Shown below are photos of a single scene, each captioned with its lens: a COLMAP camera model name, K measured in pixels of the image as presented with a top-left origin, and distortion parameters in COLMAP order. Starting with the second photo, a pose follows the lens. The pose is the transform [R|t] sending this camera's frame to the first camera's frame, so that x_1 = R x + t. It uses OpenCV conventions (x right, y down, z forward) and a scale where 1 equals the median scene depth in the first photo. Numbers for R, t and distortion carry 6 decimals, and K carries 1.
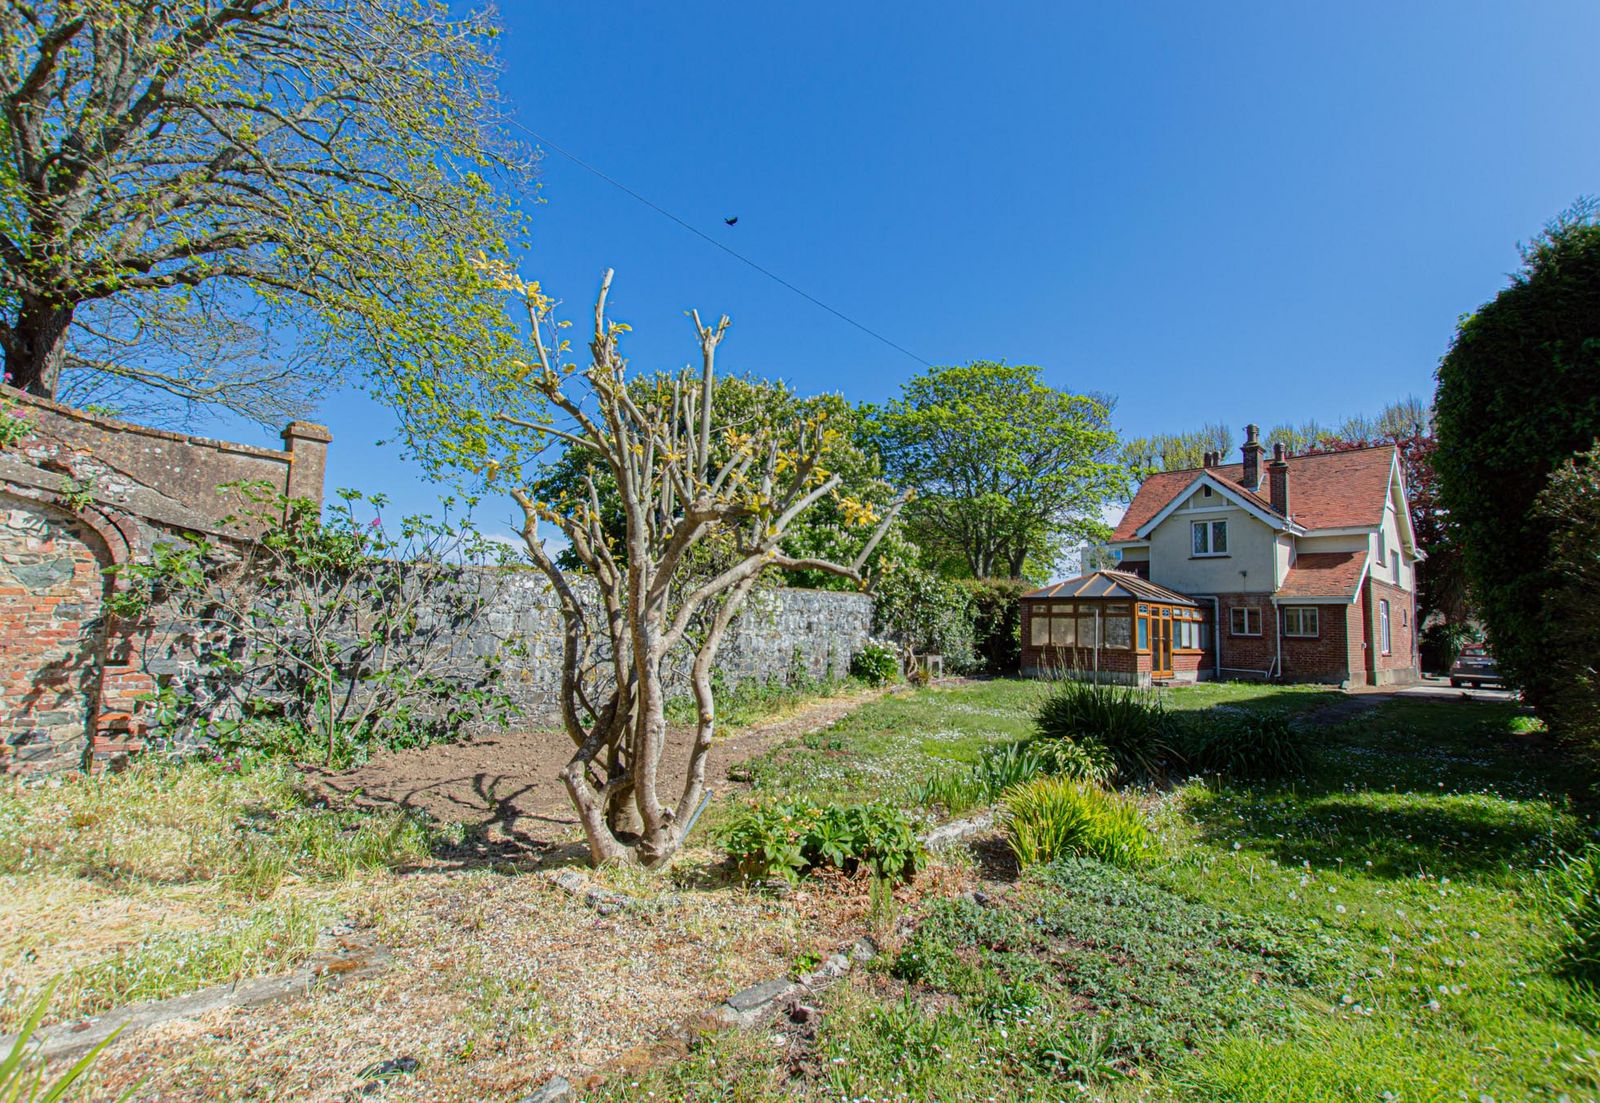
lens RADIAL K [[745.8, 0, 809.4], [0, 745.8, 556.5], [0, 0, 1]] dist [0.001659, -0.005699]
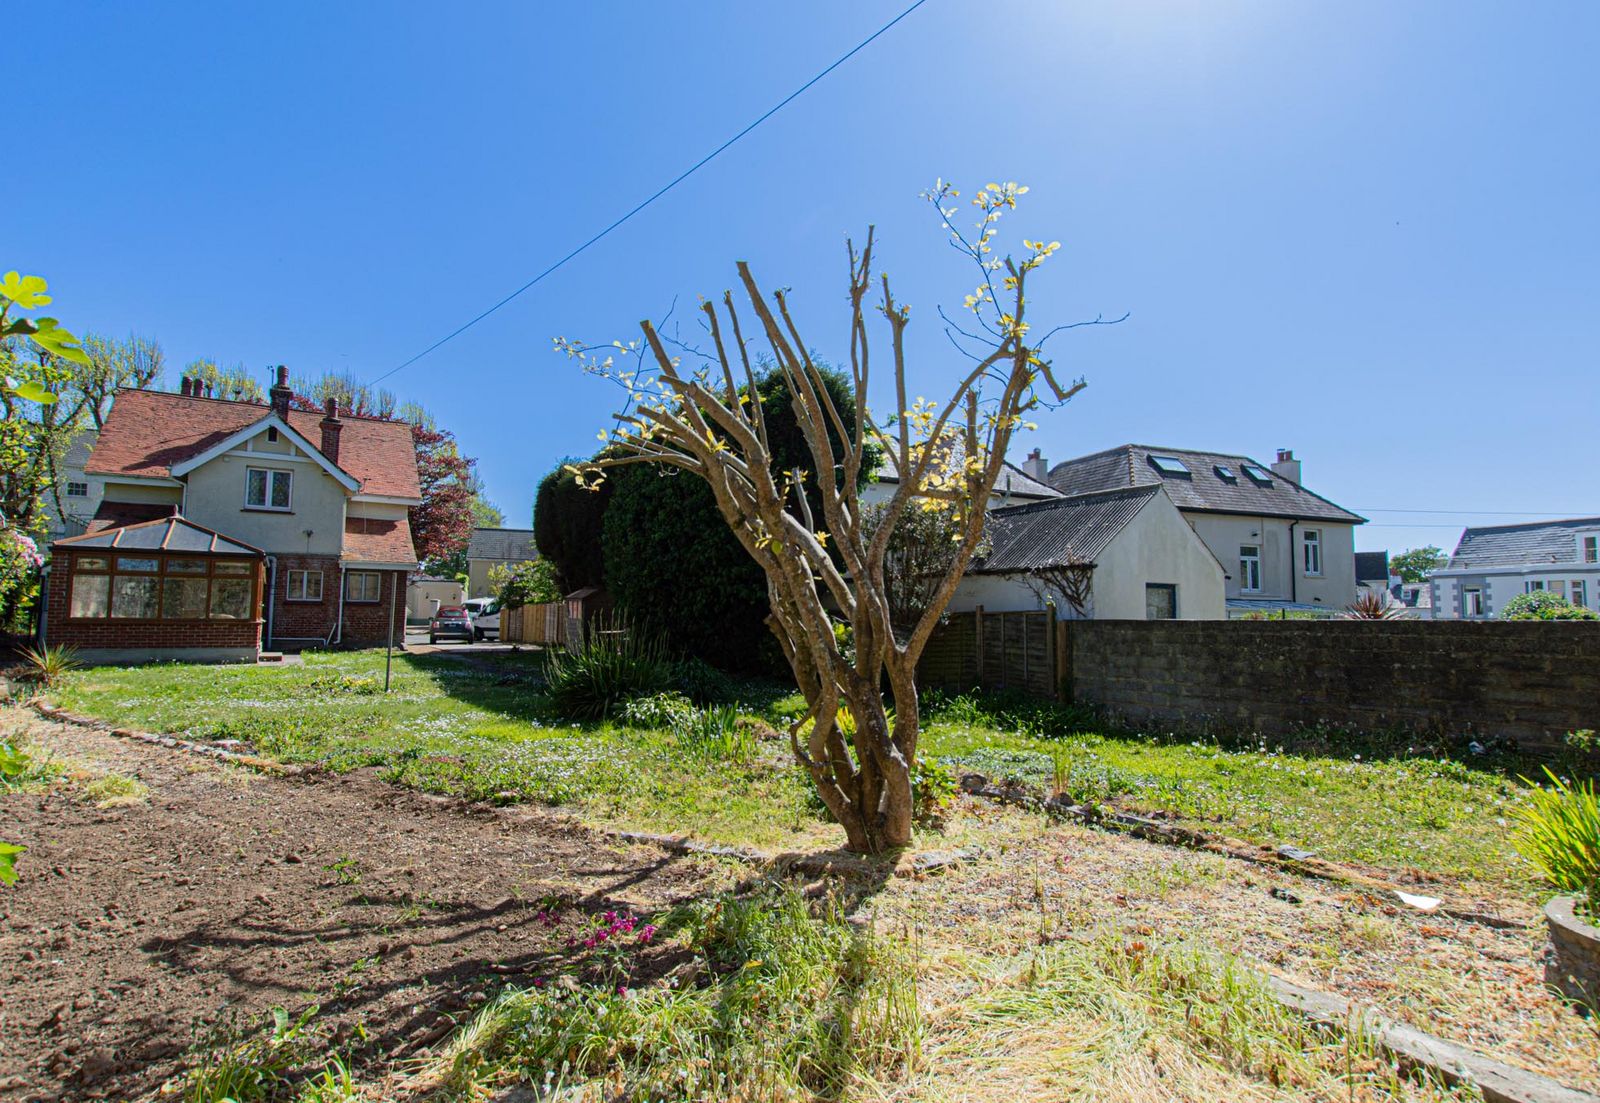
lens RADIAL K [[795.9, 0, 806.0], [0, 795.9, 559.9], [0, 0, 1]] dist [-0.000620, -0.000521]
pose [[0.200388, 0.045013, 0.978682, -0.246872], [-0.098859, 0.994774, -0.025512, 0.019564], [-0.974716, -0.091639, 0.203791, 0.200494]]
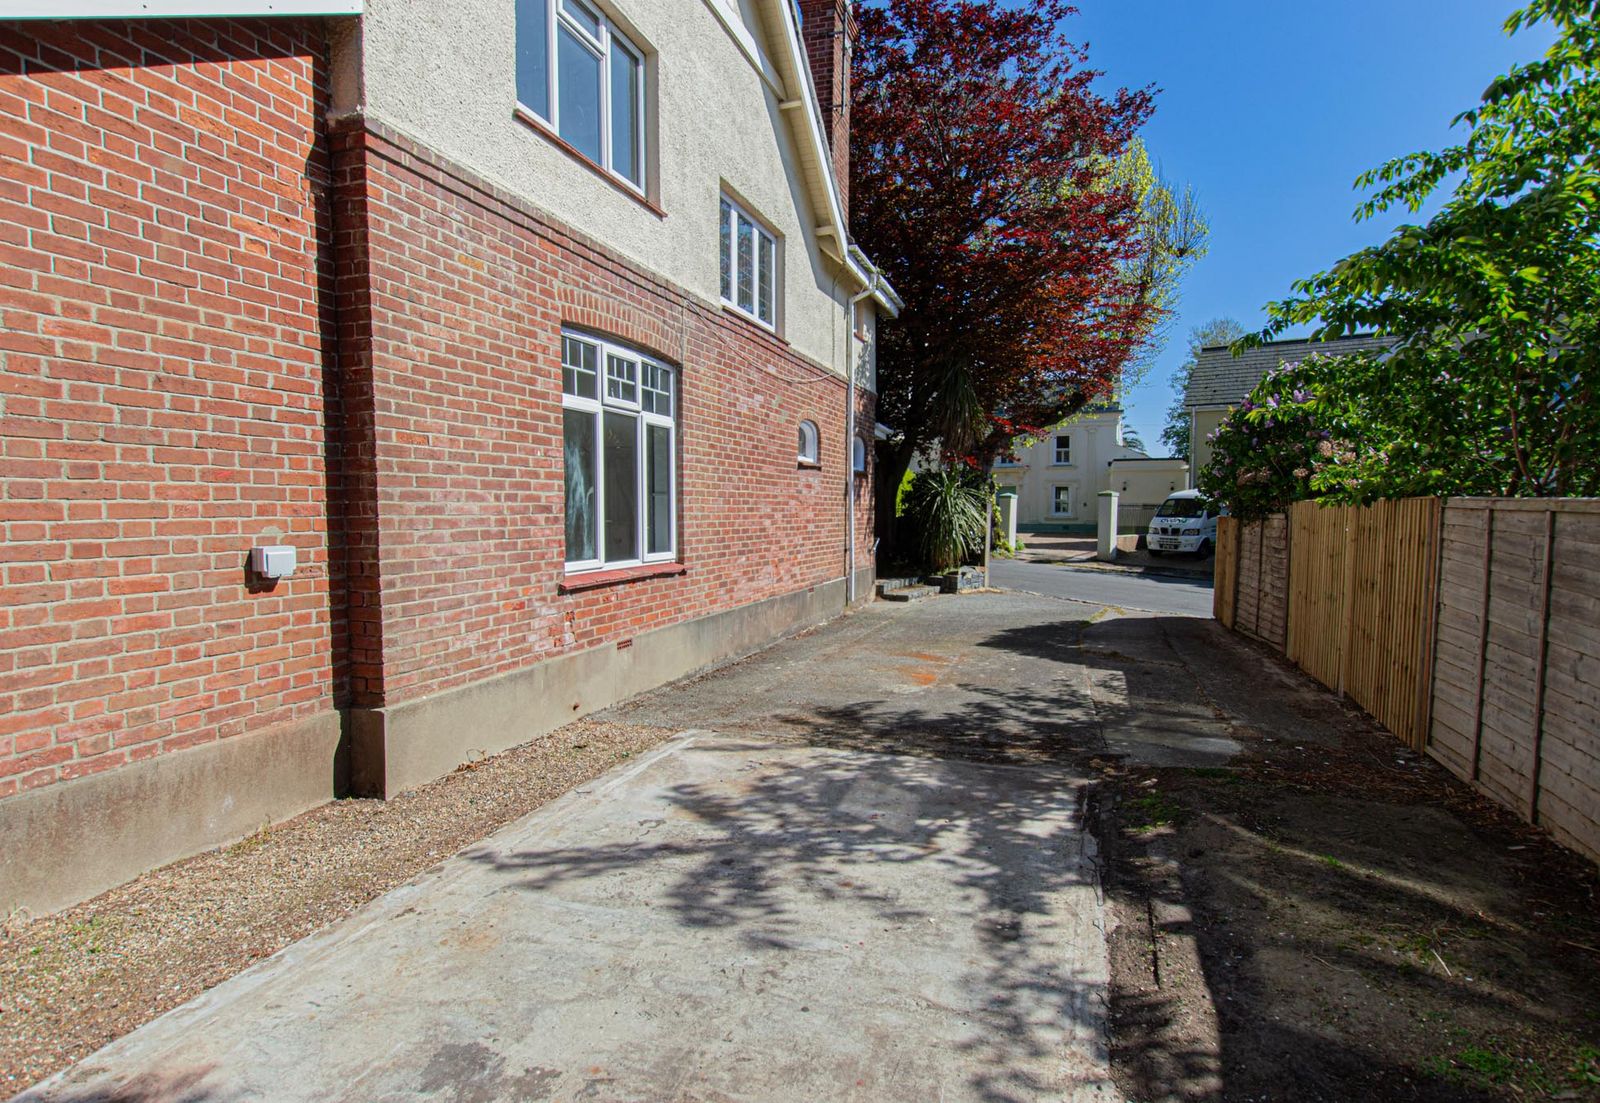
lens RADIAL K [[795.9, 0, 806.0], [0, 795.9, 559.9], [0, 0, 1]] dist [-0.000620, -0.000521]
pose [[0.897402, -0.058870, 0.437269, 0.743204], [-0.014956, 0.986431, 0.163497, 0.087461], [-0.440961, -0.153262, 0.884344, 0.781390]]
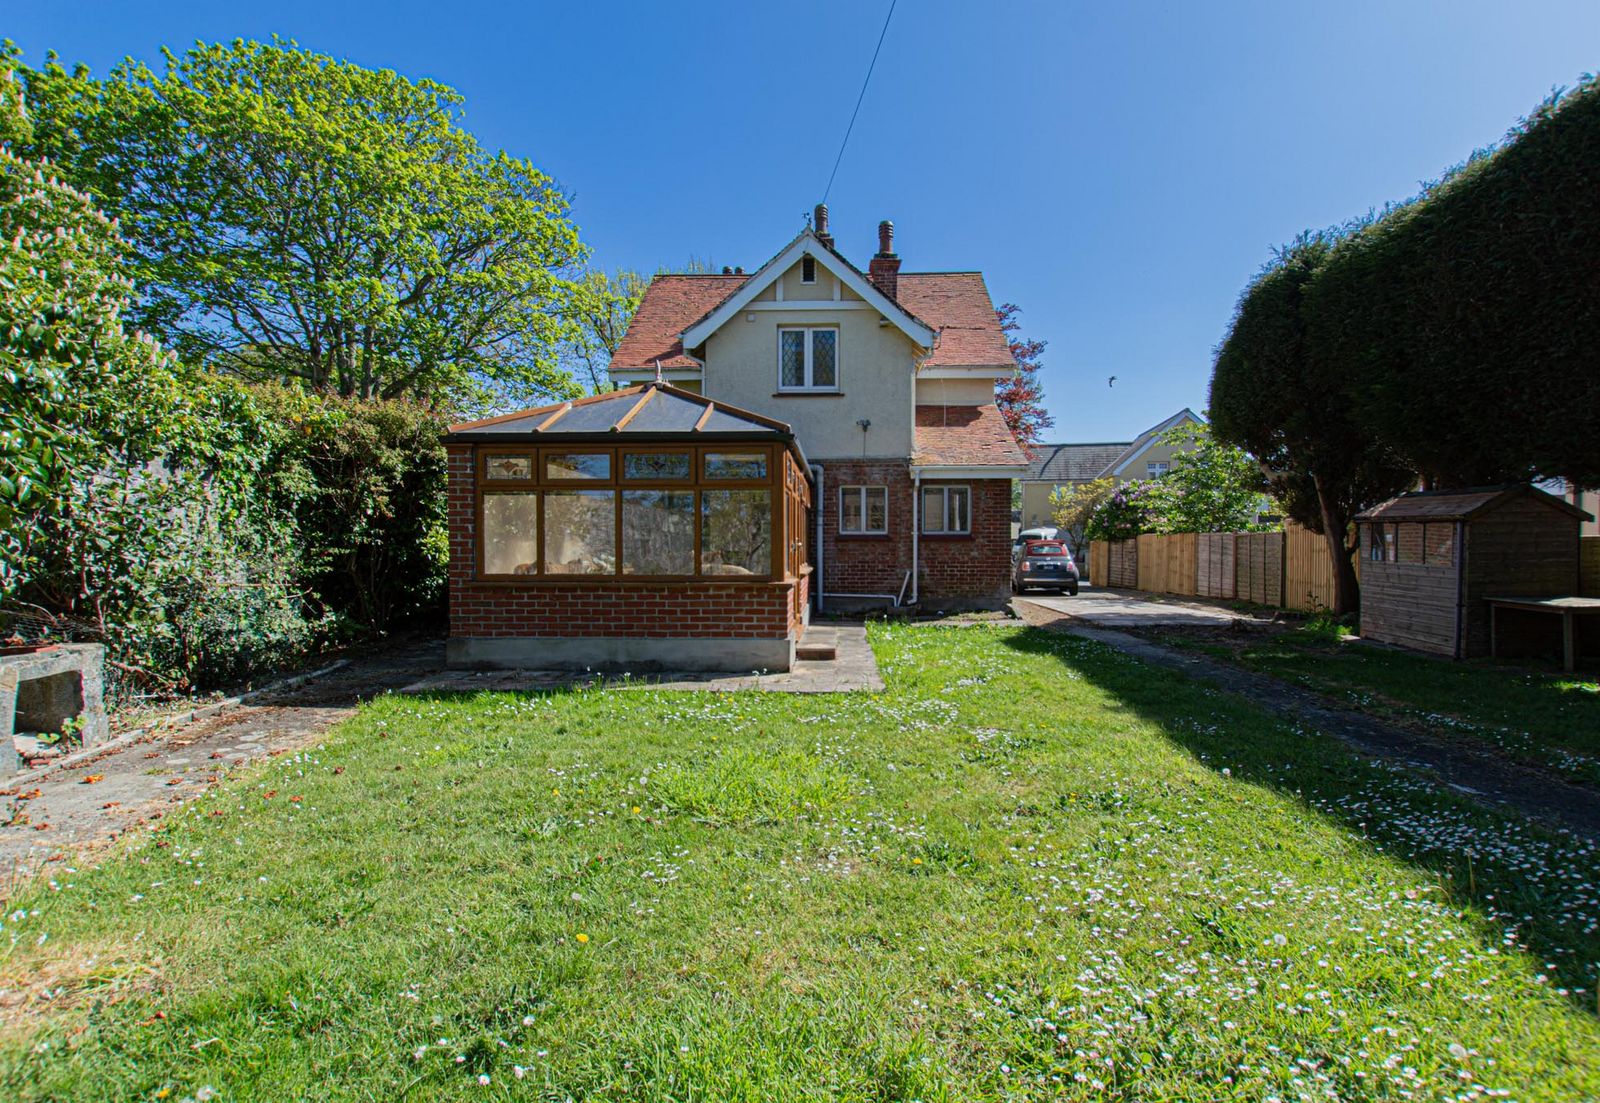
lens RADIAL K [[745.8, 0, 809.4], [0, 745.8, 556.5], [0, 0, 1]] dist [0.001659, -0.005699]
pose [[0.733391, -0.039498, 0.678659, 0.163159], [-0.044468, 0.993385, 0.105869, 0.062887], [-0.678351, -0.107822, 0.726783, 0.600689]]
